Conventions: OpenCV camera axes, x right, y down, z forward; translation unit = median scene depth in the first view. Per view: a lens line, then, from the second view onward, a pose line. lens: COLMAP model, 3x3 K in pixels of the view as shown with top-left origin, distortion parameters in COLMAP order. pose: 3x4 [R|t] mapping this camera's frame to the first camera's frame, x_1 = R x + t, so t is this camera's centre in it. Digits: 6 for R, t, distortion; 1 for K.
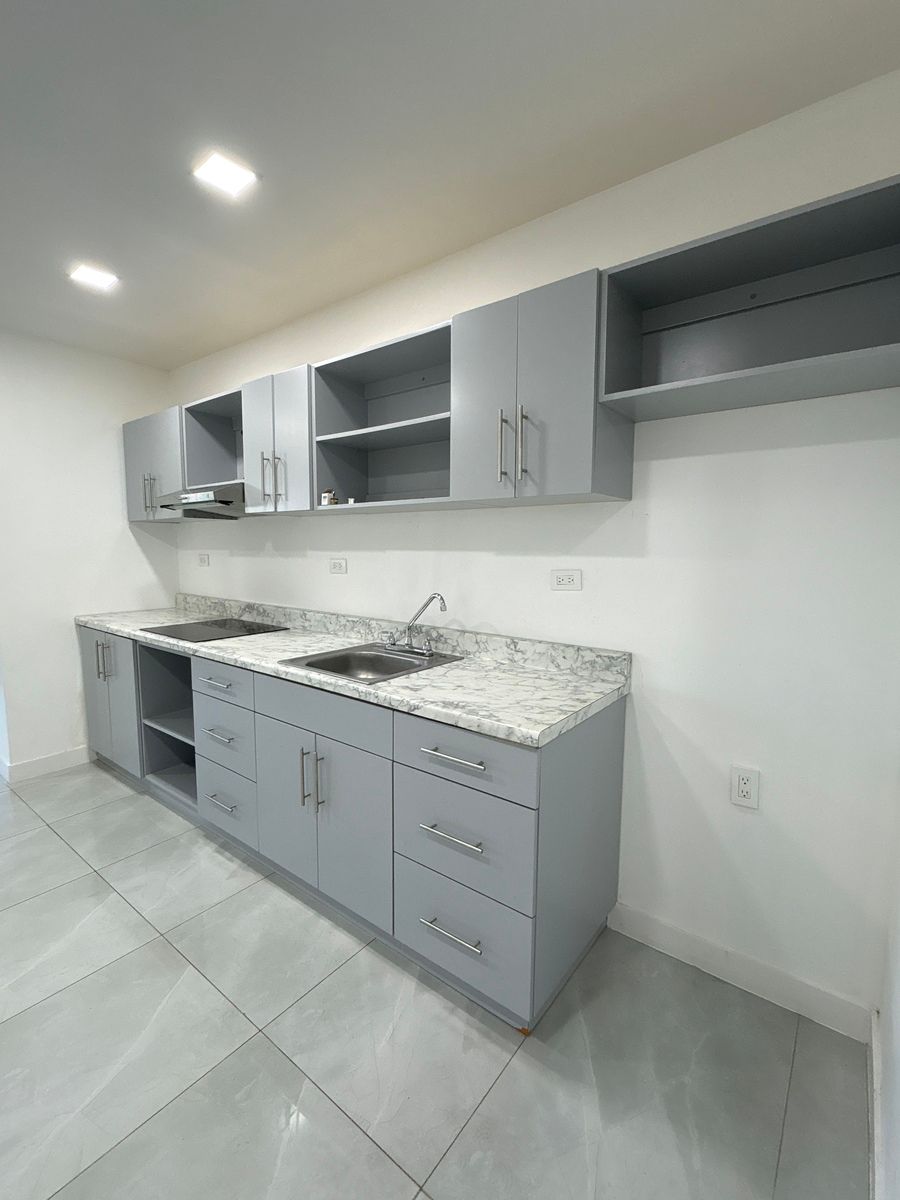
lens RADIAL K [[540.0, 0, 450.0], [0, 540.0, 600.0], [0, 0, 1]] dist [-0.008831, 0.000125]
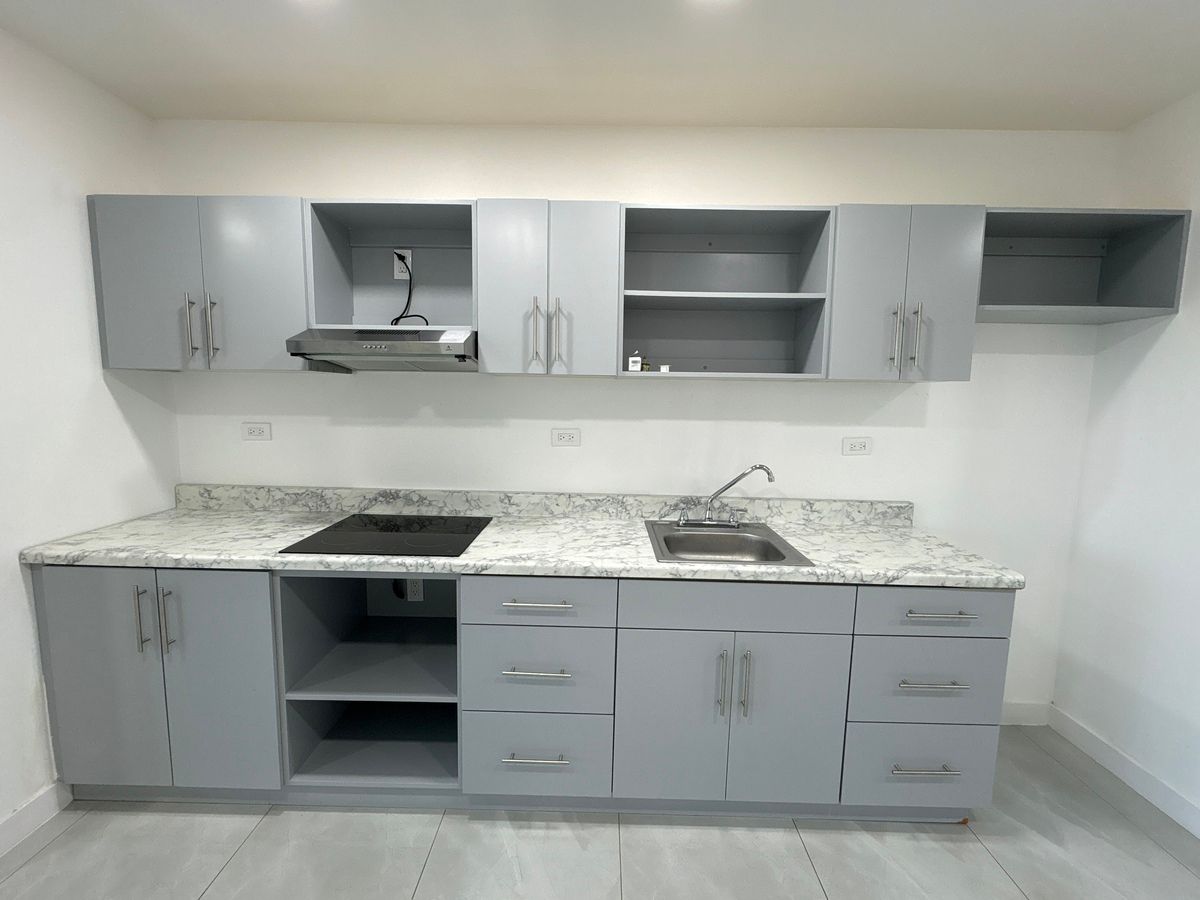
lens RADIAL K [[522.6, 0, 600.0], [0, 522.6, 450.0], [0, 0, 1]] dist [-0.001585, 0.000277]
pose [[0.793465, -0.060168, 0.605635, -0.806813], [0.047734, 0.998188, 0.036630, -0.085368], [-0.606741, -0.000155, 0.794899, 0.377172]]
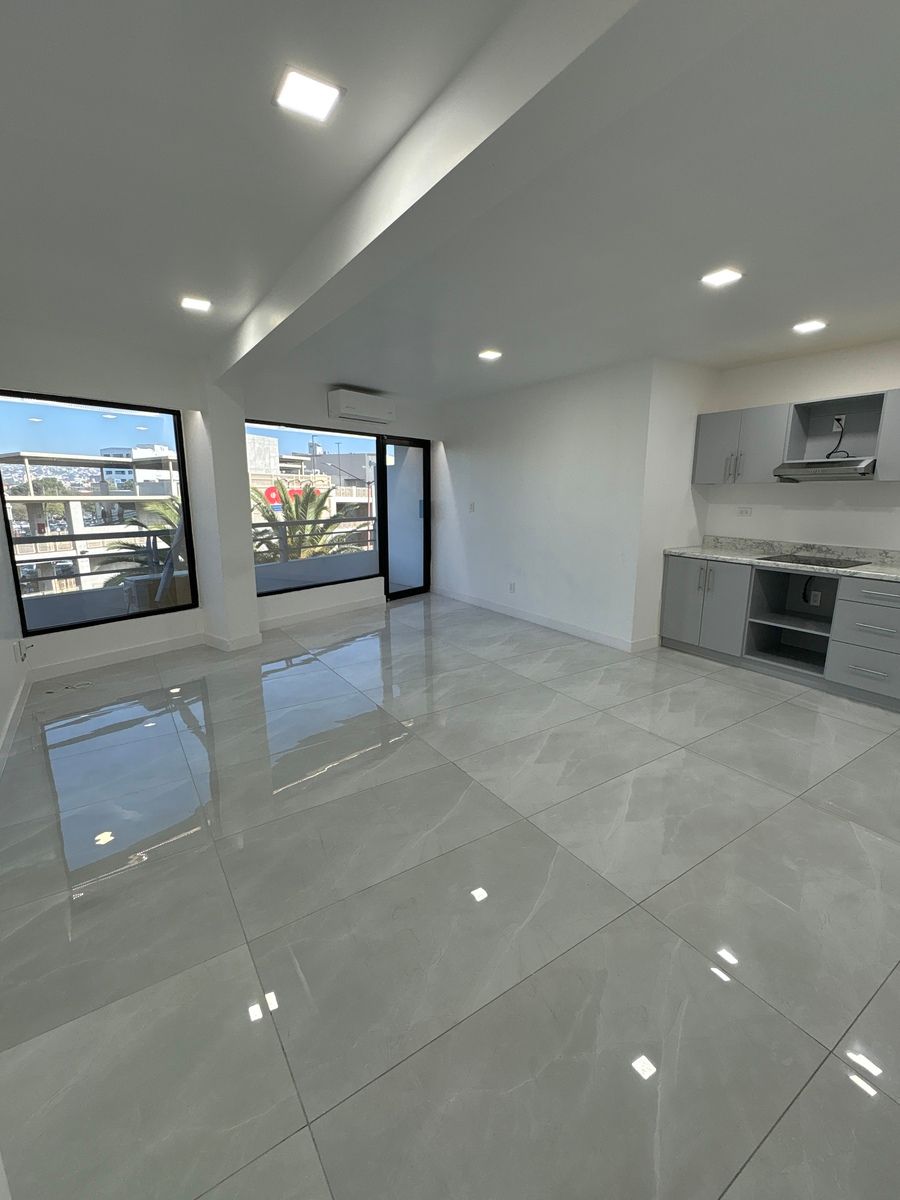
lens RADIAL K [[522.6, 0, 450.0], [0, 522.6, 600.0], [0, 0, 1]] dist [-0.001585, 0.000277]
pose [[0.947295, 0.063274, -0.314052, -1.162111], [-0.030048, 0.993528, 0.109538, 0.042690], [0.318950, -0.094328, 0.943066, -0.832853]]
